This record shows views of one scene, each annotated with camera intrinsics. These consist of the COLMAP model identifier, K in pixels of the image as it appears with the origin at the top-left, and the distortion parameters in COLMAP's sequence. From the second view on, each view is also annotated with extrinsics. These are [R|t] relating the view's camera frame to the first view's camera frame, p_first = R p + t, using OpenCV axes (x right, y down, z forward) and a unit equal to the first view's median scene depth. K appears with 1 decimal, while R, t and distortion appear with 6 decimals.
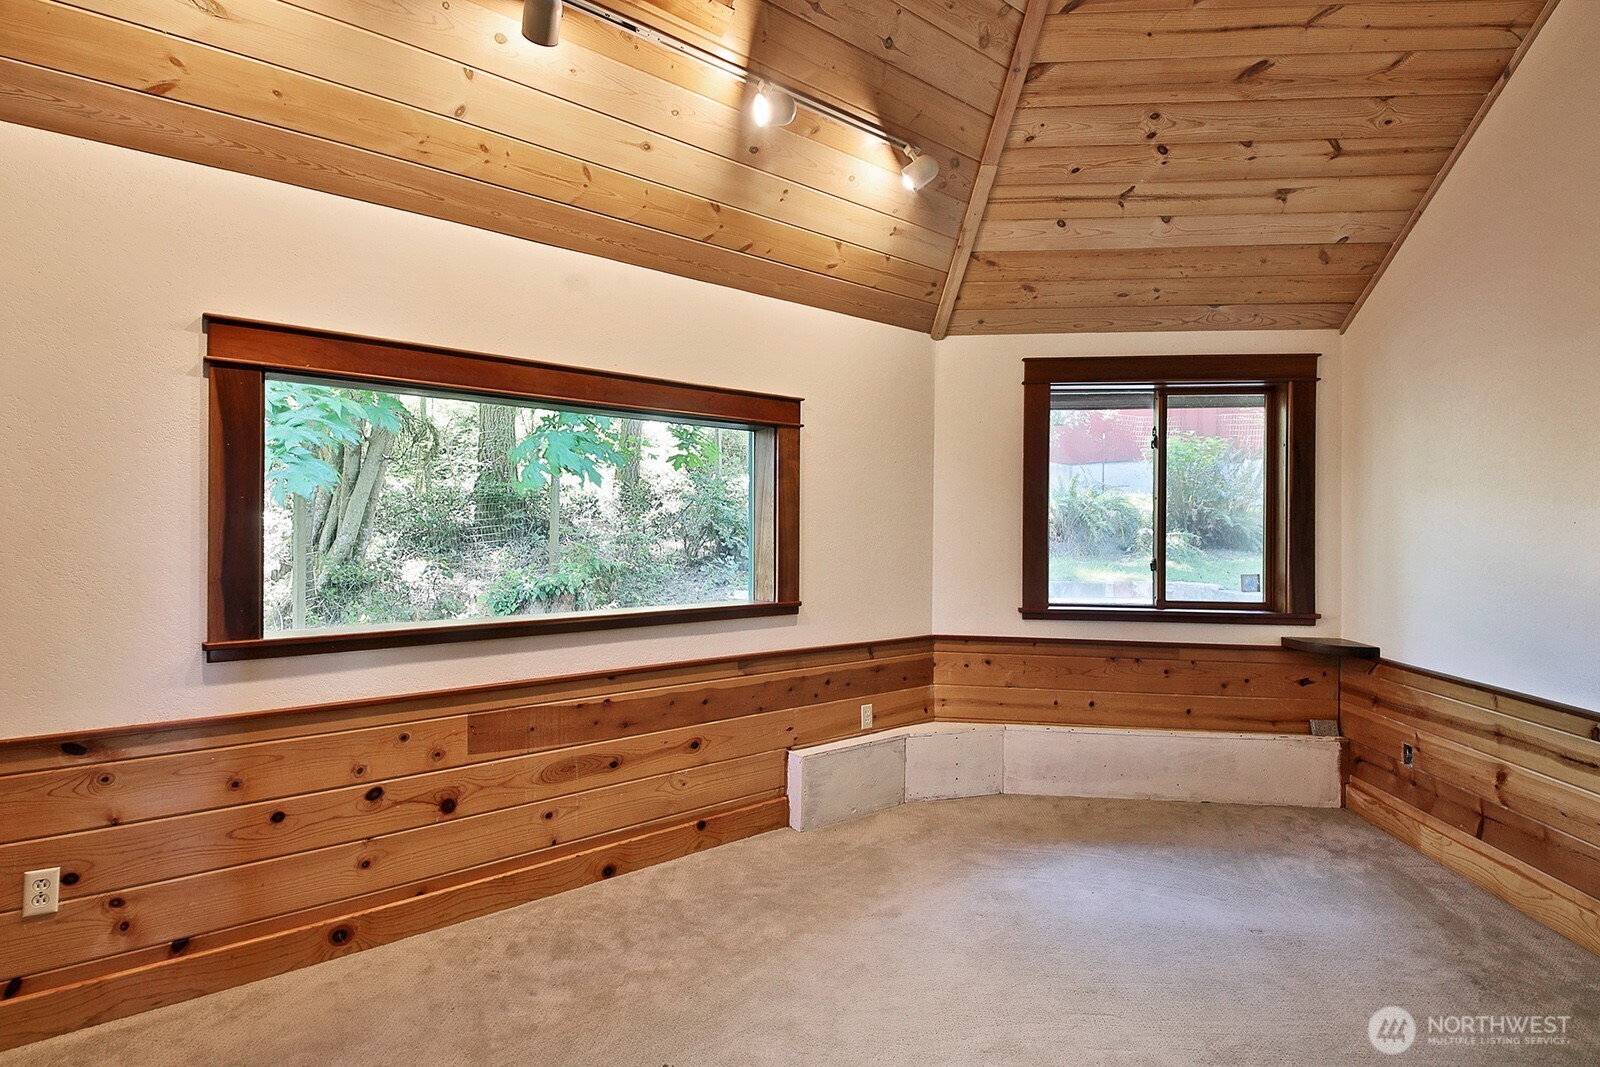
lens RADIAL K [[769.0, 0, 800.0], [0, 769.0, 533.5], [0, 0, 1]] dist [0.001525, -0.011727]
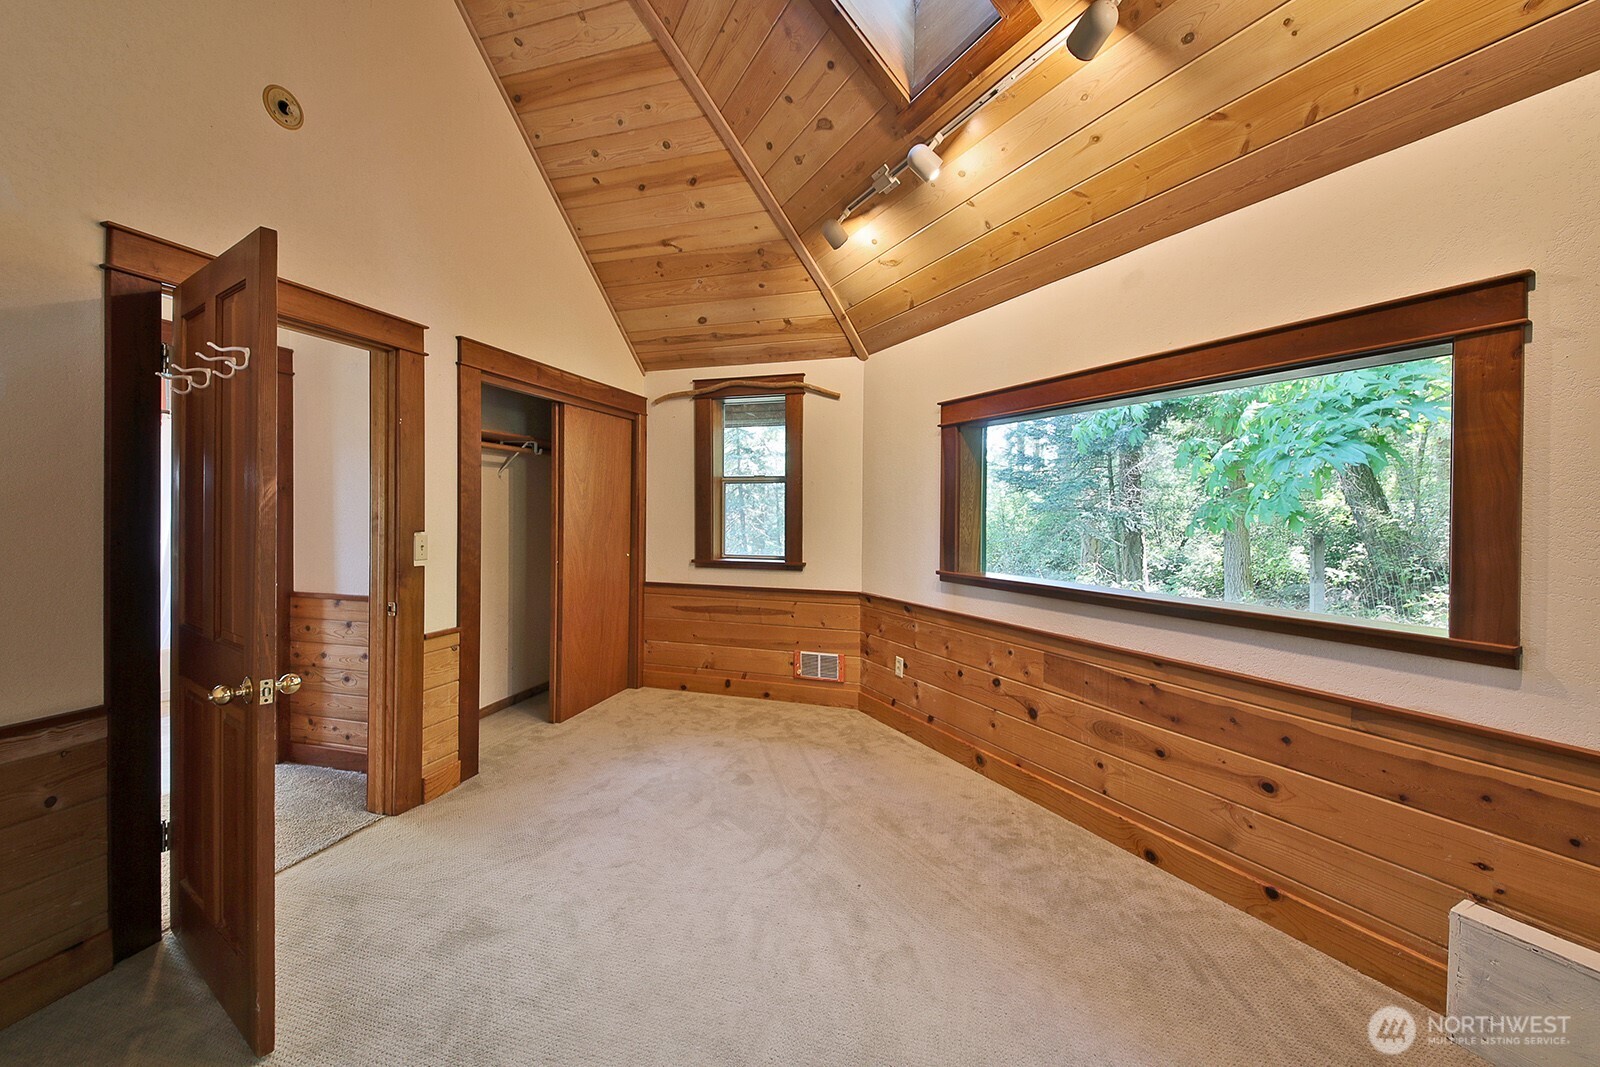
lens RADIAL K [[603.1, 0, 801.1], [0, 603.1, 521.9], [0, 0, 1]] dist [0.000230, -0.007667]
pose [[-0.175694, 0.011920, -0.984373, 0.609528], [-0.014945, 0.999779, 0.014774, 0.000996], [0.984331, 0.017307, -0.175477, 0.700053]]
